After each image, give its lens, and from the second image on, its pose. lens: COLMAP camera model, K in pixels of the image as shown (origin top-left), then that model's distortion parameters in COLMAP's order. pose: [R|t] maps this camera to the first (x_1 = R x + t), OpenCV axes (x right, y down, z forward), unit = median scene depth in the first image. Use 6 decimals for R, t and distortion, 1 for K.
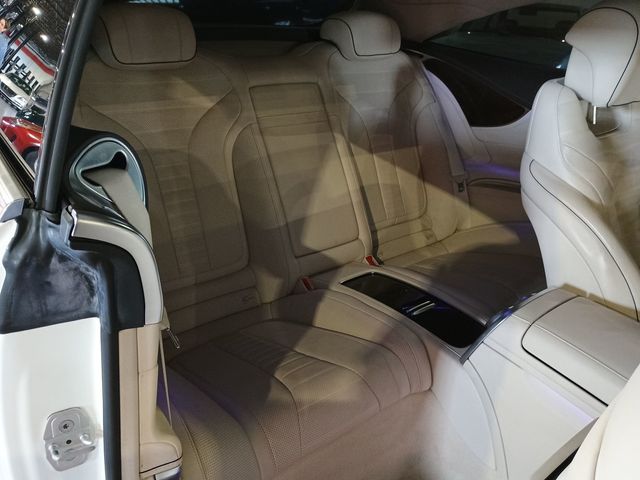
lens RADIAL K [[550.3, 0, 321.6], [0, 550.3, 241.2], [0, 0, 1]] dist [0.060700, -0.076842]
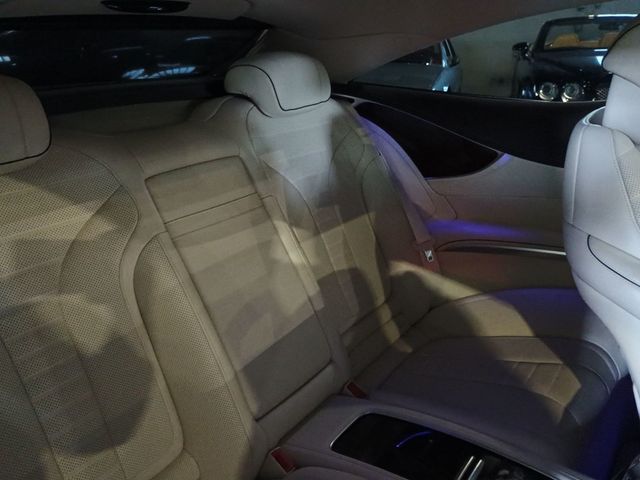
lens RADIAL K [[550.3, 0, 319.6], [0, 550.3, 239.4], [0, 0, 1]] dist [0.060700, -0.076842]
pose [[0.963390, -0.158537, 0.216207, -0.076508], [0.171564, 0.984245, -0.042753, -0.130859], [-0.206022, 0.078281, 0.975411, 0.295486]]
